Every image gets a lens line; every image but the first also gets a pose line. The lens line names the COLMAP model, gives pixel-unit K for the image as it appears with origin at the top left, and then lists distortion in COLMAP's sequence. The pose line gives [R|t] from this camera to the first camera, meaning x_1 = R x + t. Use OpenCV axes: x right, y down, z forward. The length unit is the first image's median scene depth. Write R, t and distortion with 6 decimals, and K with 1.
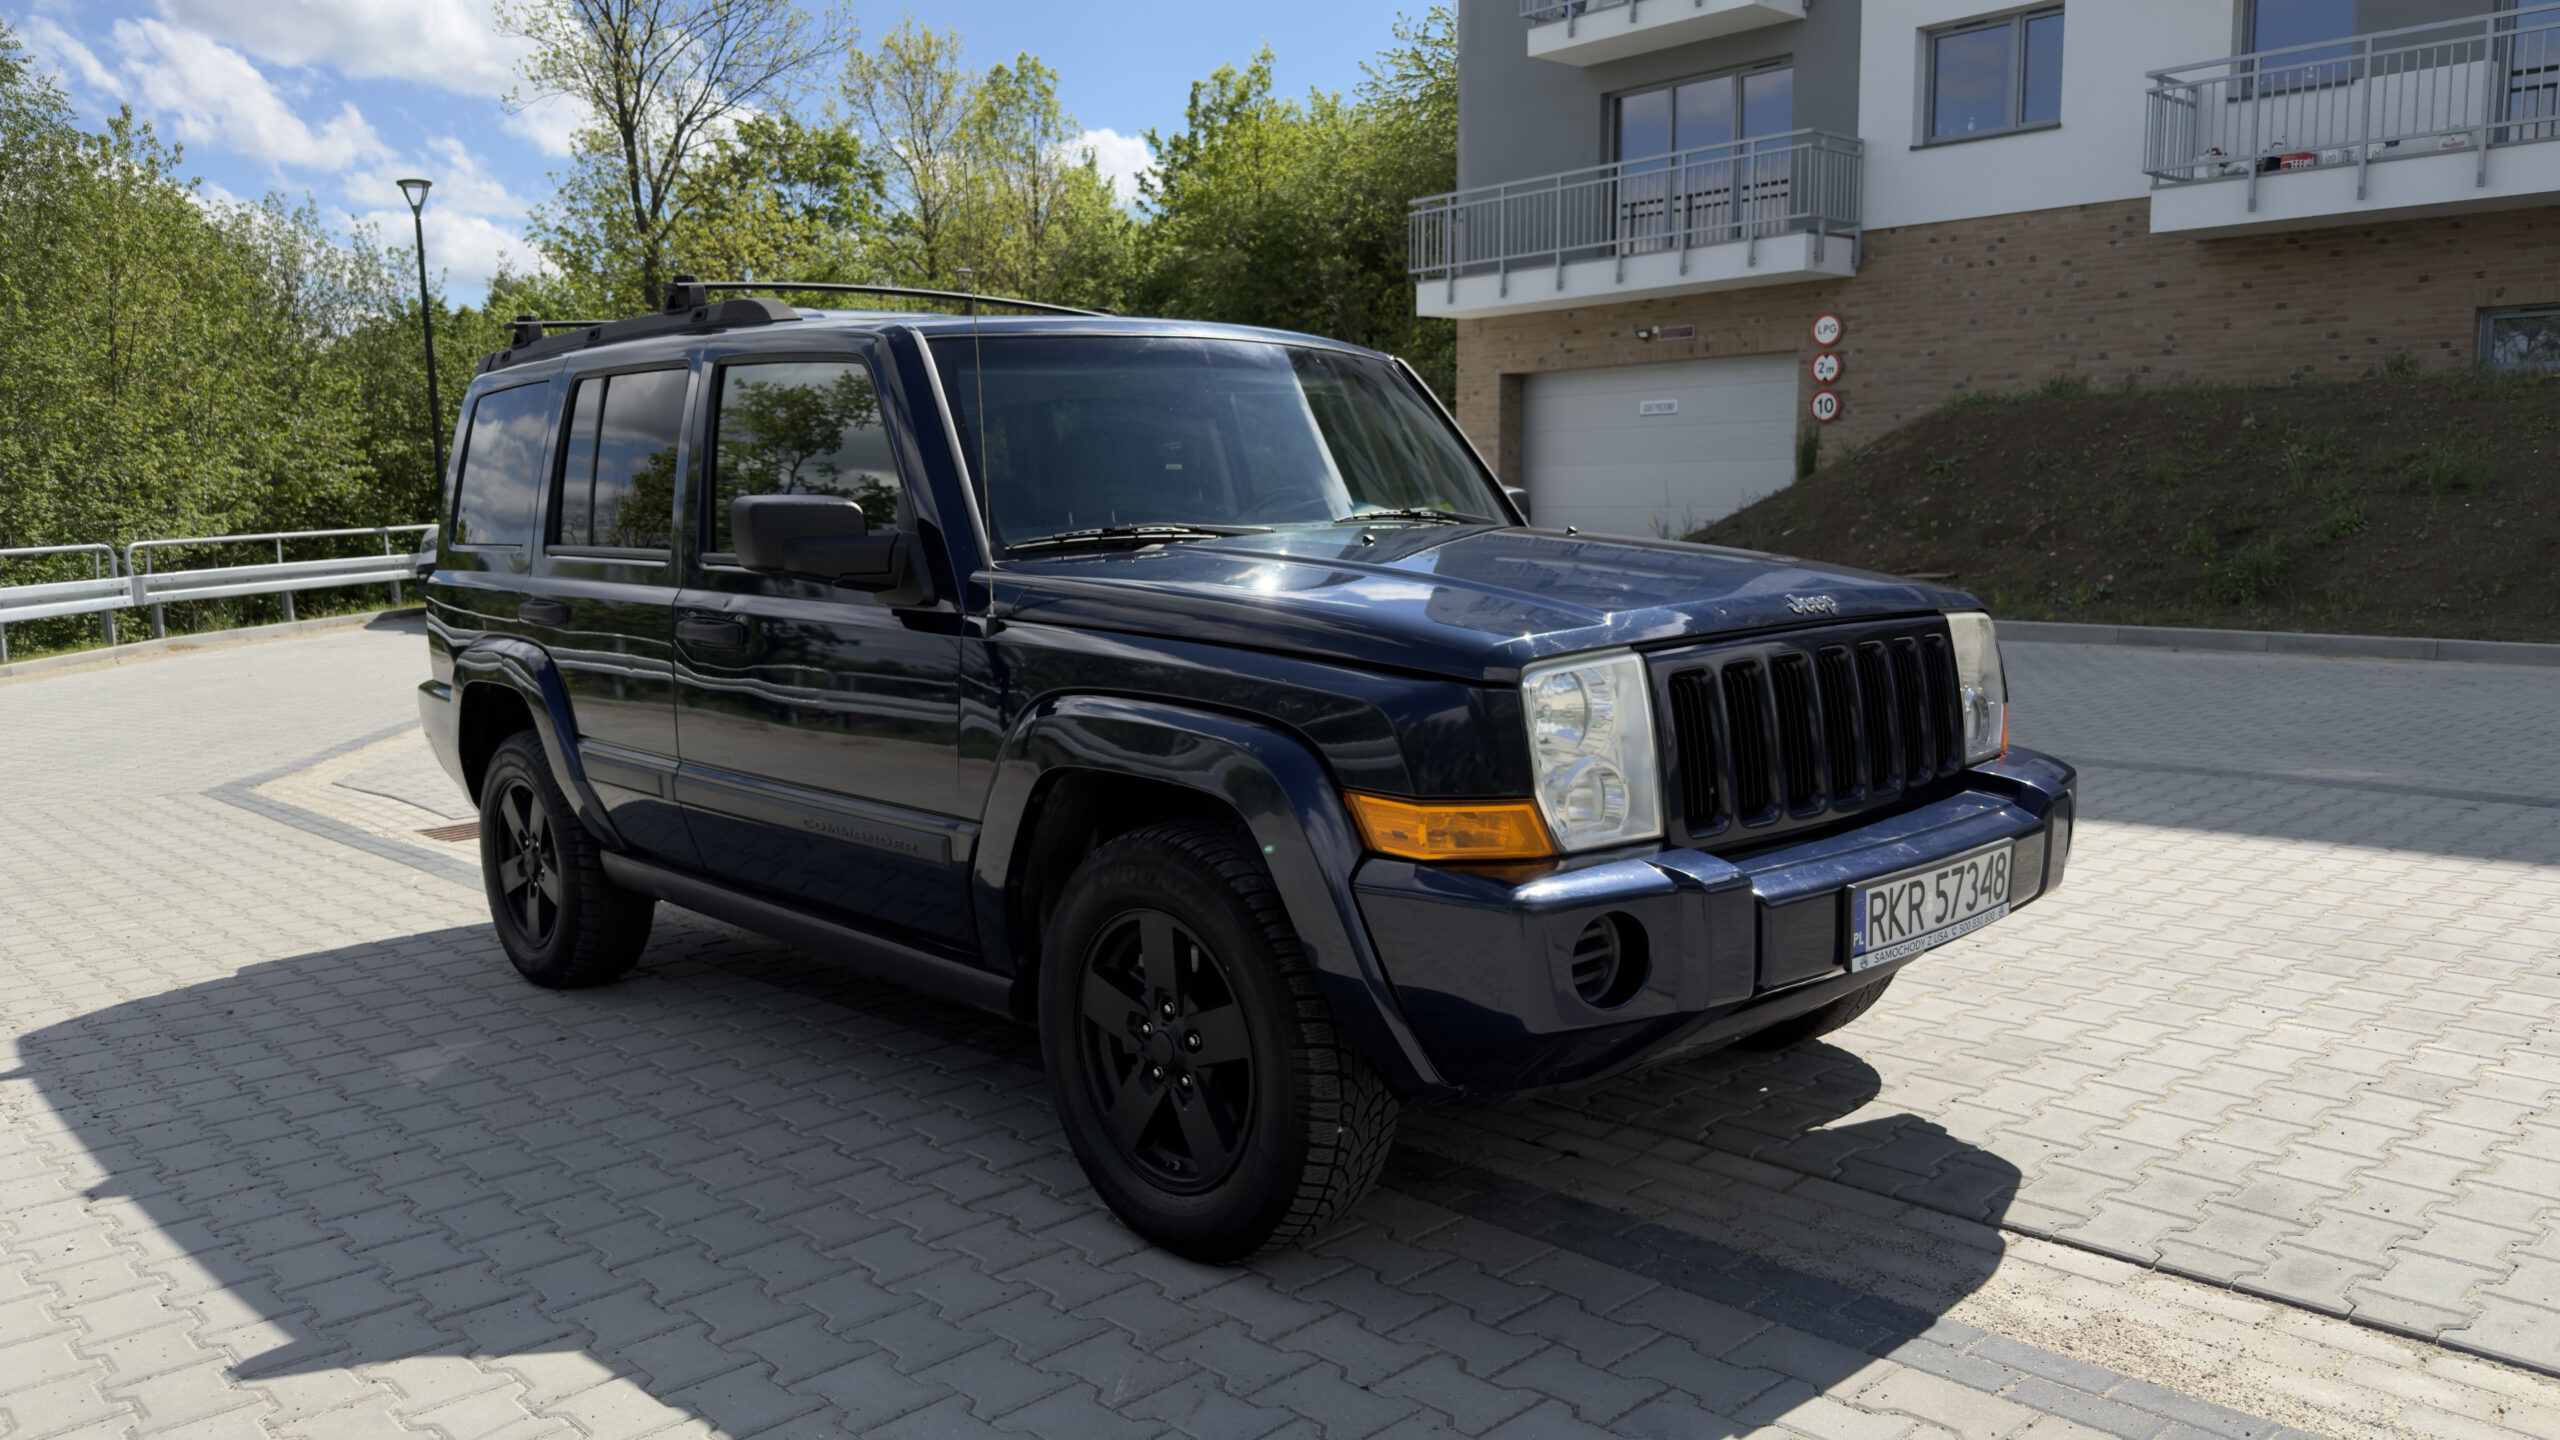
lens RADIAL K [[1742.0, 0, 1280.0], [0, 1742.0, 720.0], [0, 0, 1]] dist [0.000582, -0.001228]
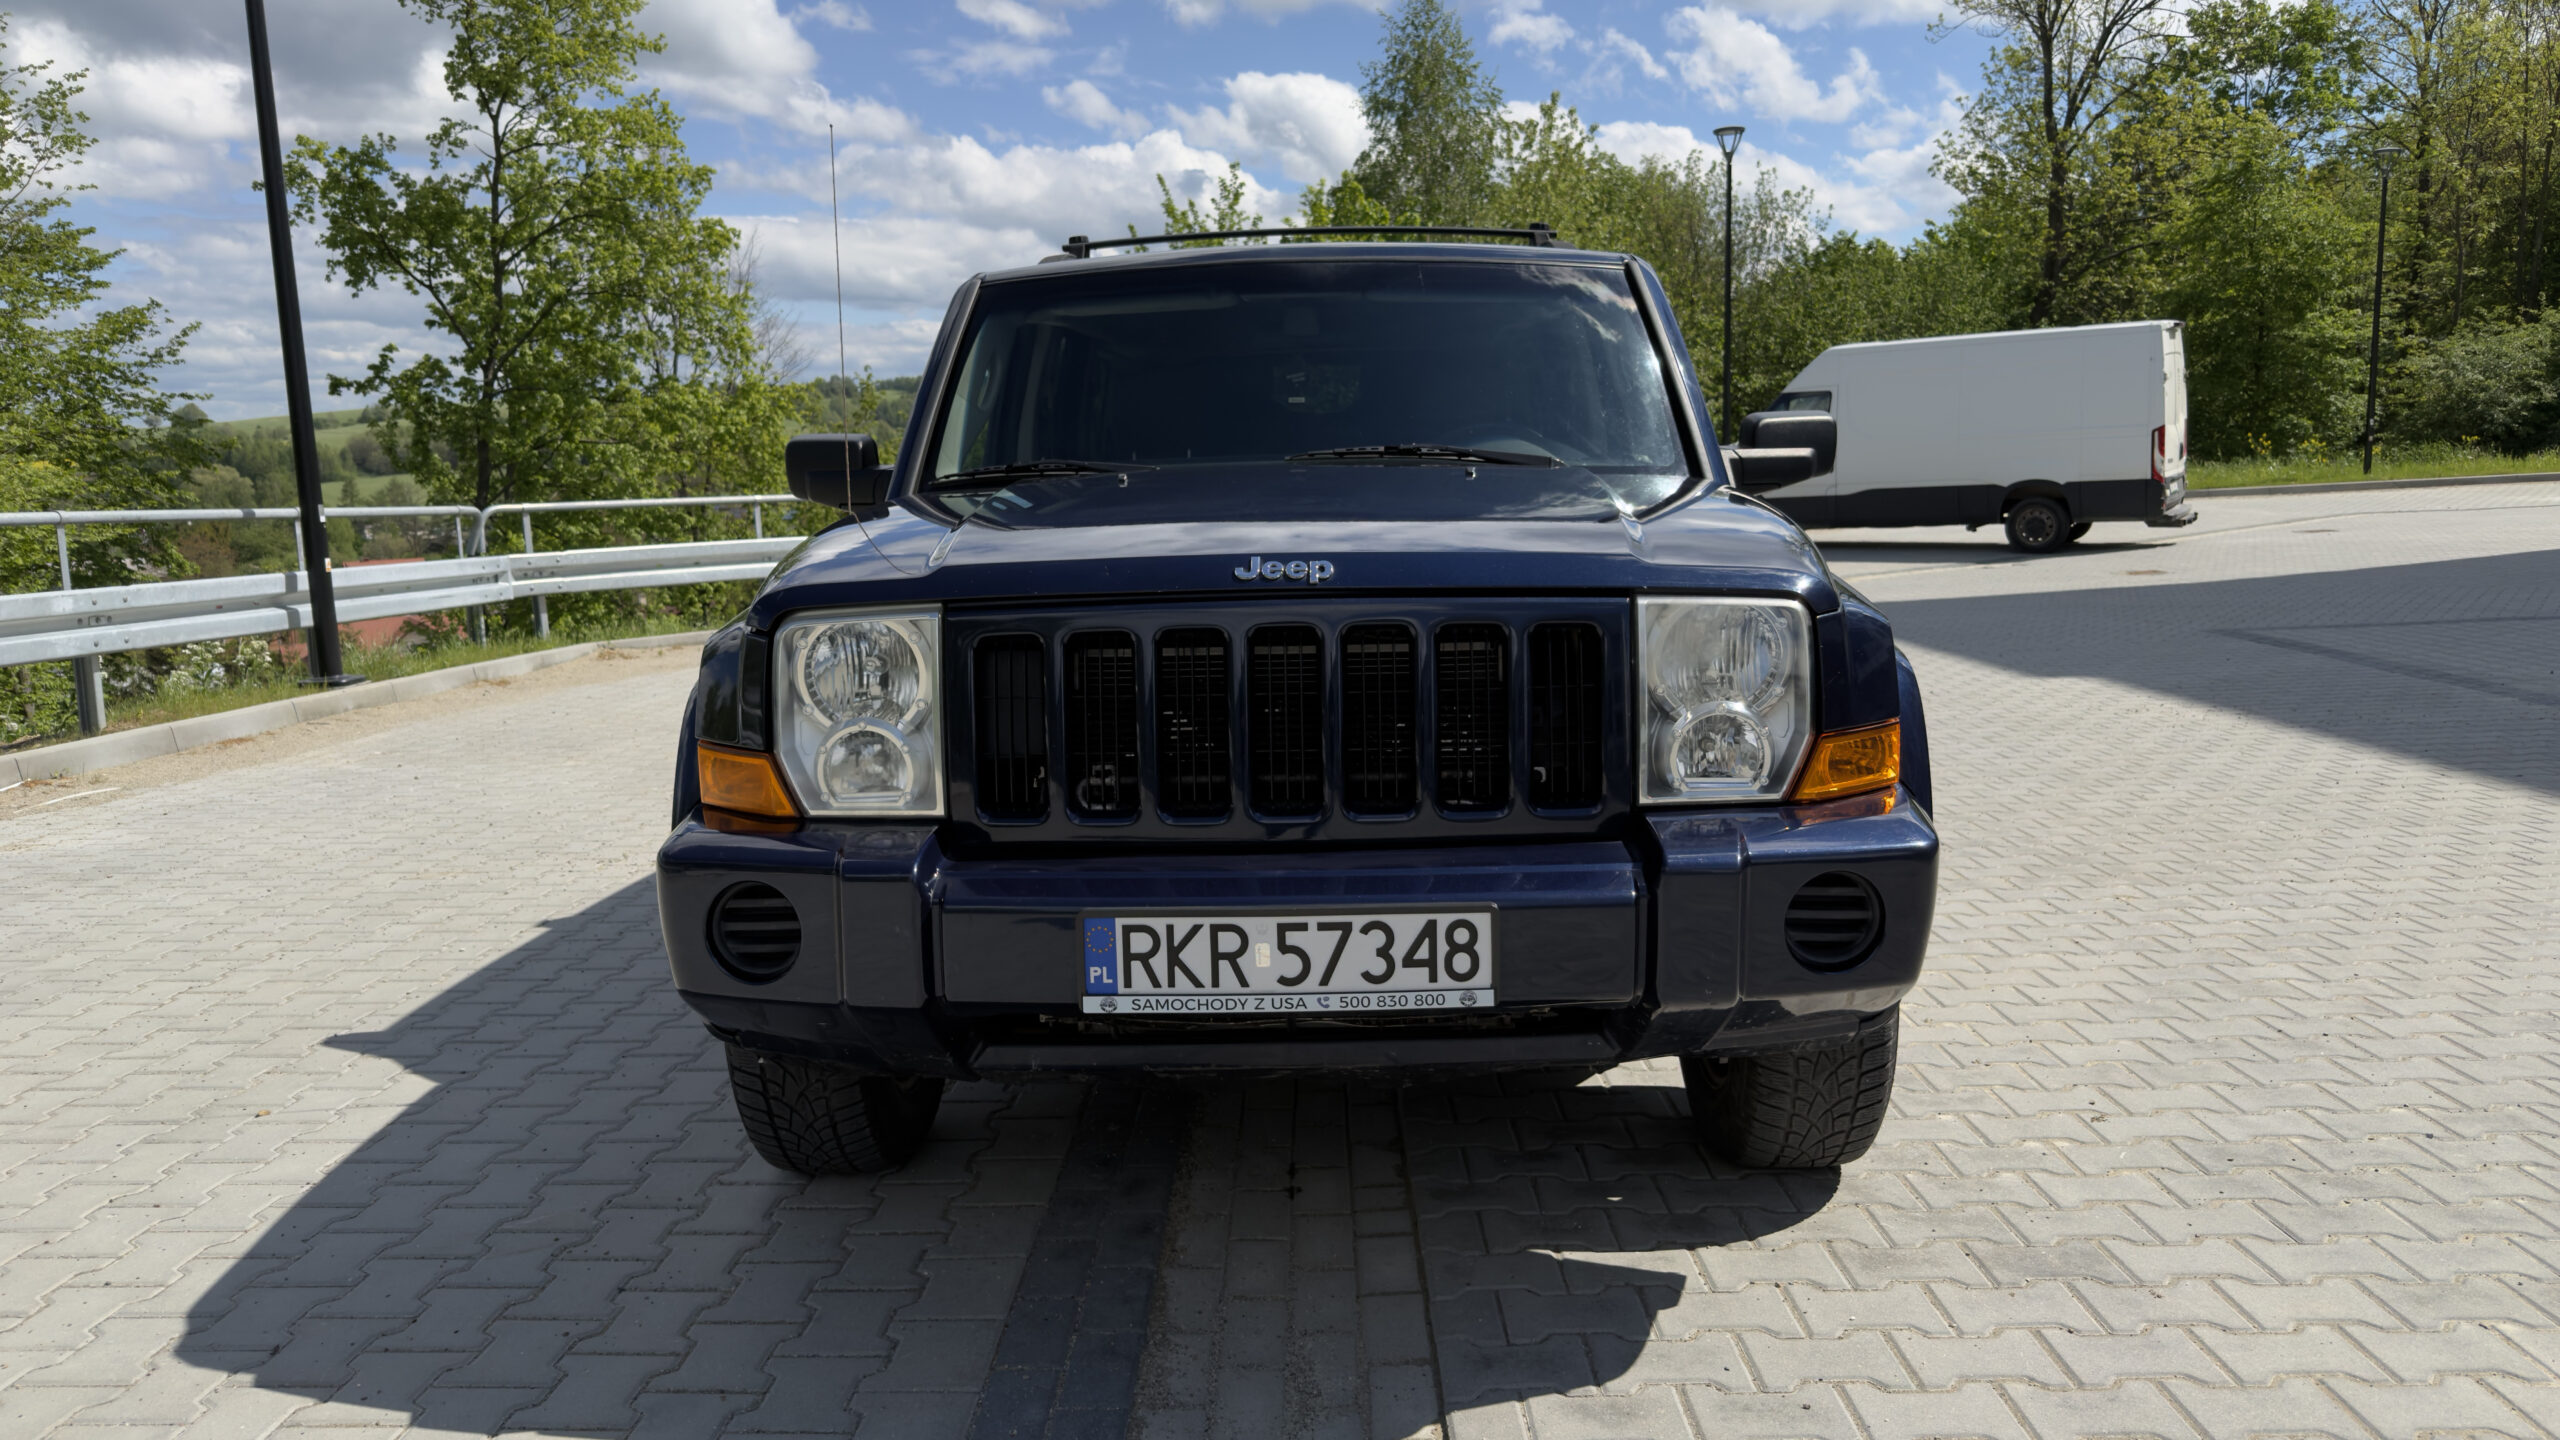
lens RADIAL K [[1756.1, 0, 1280.9], [0, 1756.1, 673.9], [0, 0, 1]] dist [0.007182, 0.001326]
pose [[0.726917, 0.087790, -0.681091, 0.886298], [-0.078221, 0.995925, 0.044888, -0.056180], [0.682256, 0.020646, 0.730822, 0.419349]]
